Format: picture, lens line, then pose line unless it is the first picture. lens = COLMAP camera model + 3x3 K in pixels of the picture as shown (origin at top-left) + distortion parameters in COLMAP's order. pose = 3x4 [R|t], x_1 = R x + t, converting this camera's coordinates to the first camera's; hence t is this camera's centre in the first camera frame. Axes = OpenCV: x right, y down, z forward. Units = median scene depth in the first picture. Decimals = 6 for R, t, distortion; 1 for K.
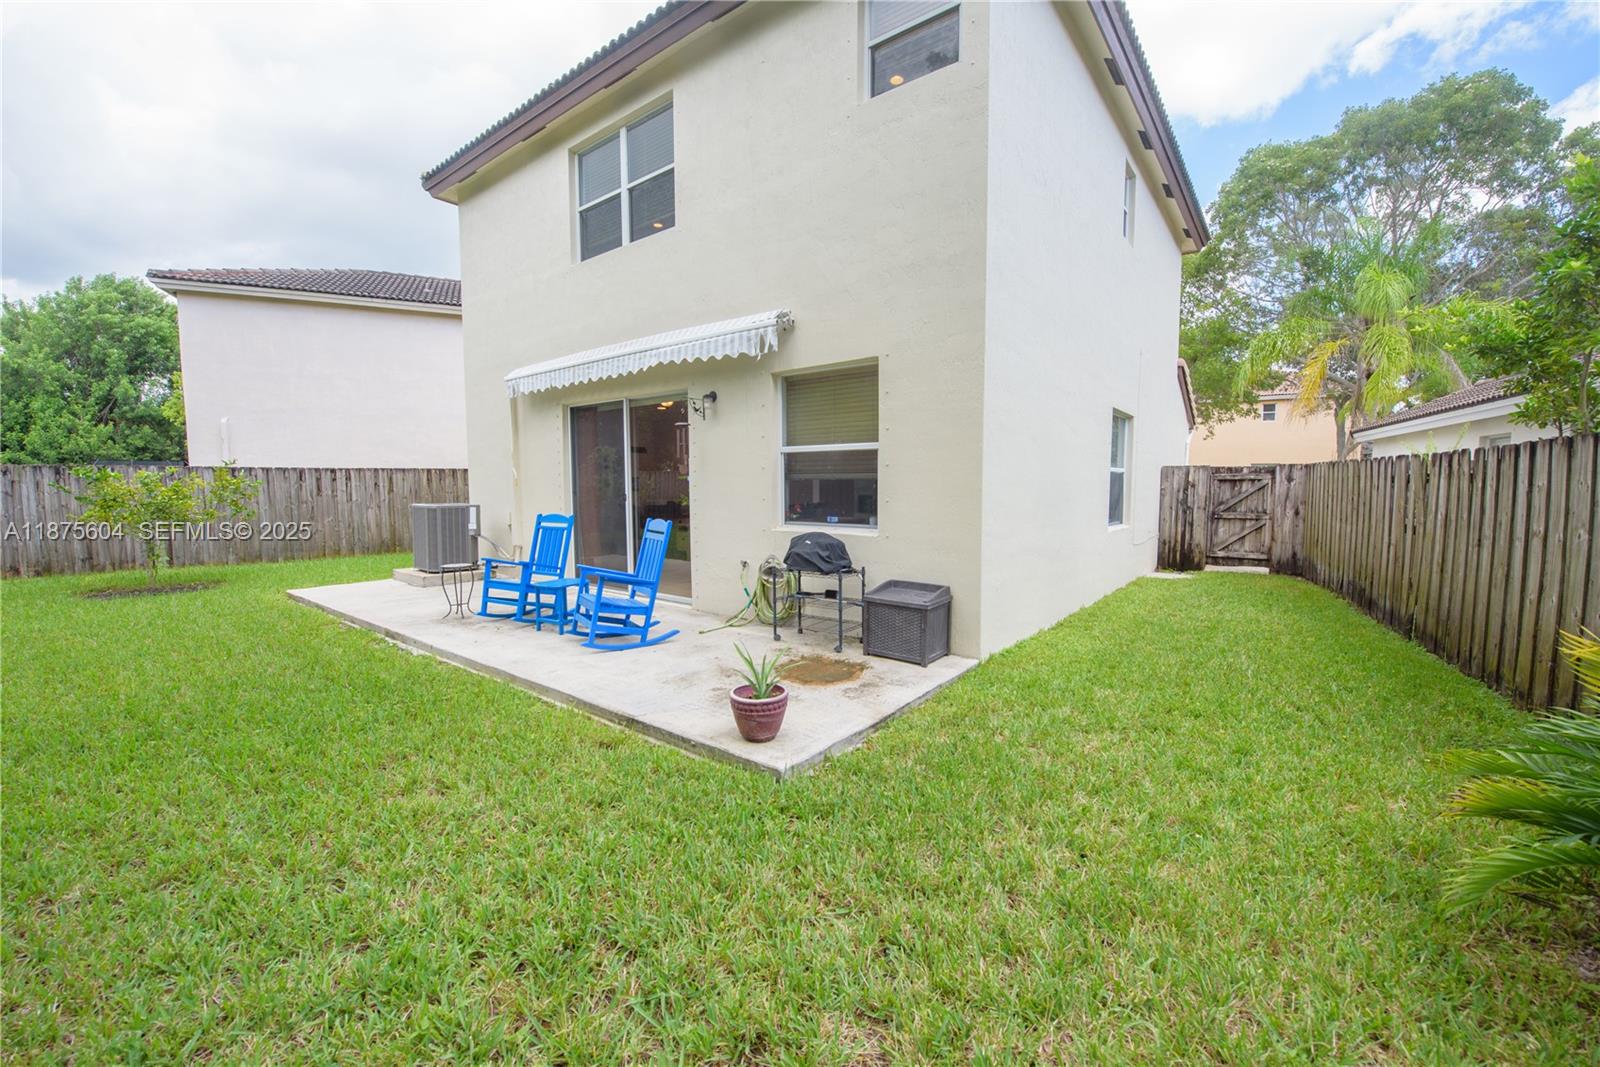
lens RADIAL K [[636.4, 0, 806.6], [0, 636.4, 532.1], [0, 0, 1]] dist [-0.017852, -0.000494]
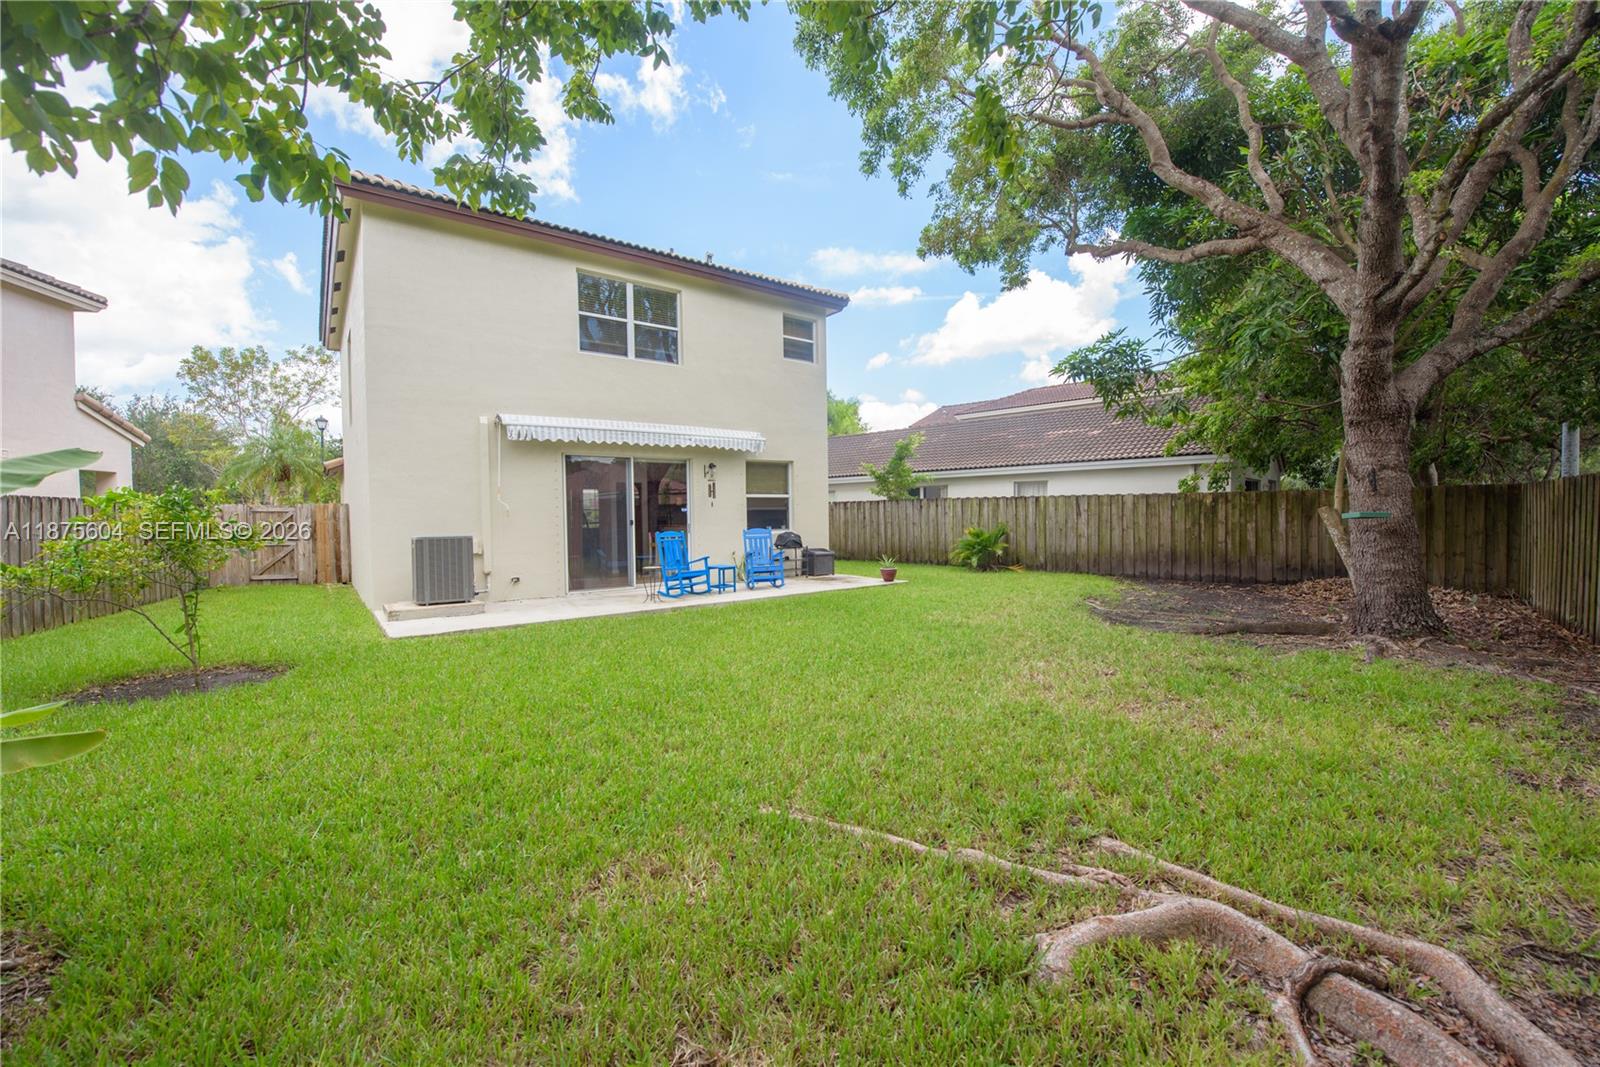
lens RADIAL K [[636.4, 0, 806.6], [0, 636.4, 532.1], [0, 0, 1]] dist [-0.017852, -0.000494]
pose [[0.242241, -0.040724, 0.969361, -1.874284], [0.086923, 0.996012, 0.020122, -0.033752], [-0.966314, 0.079385, 0.244815, 0.283496]]
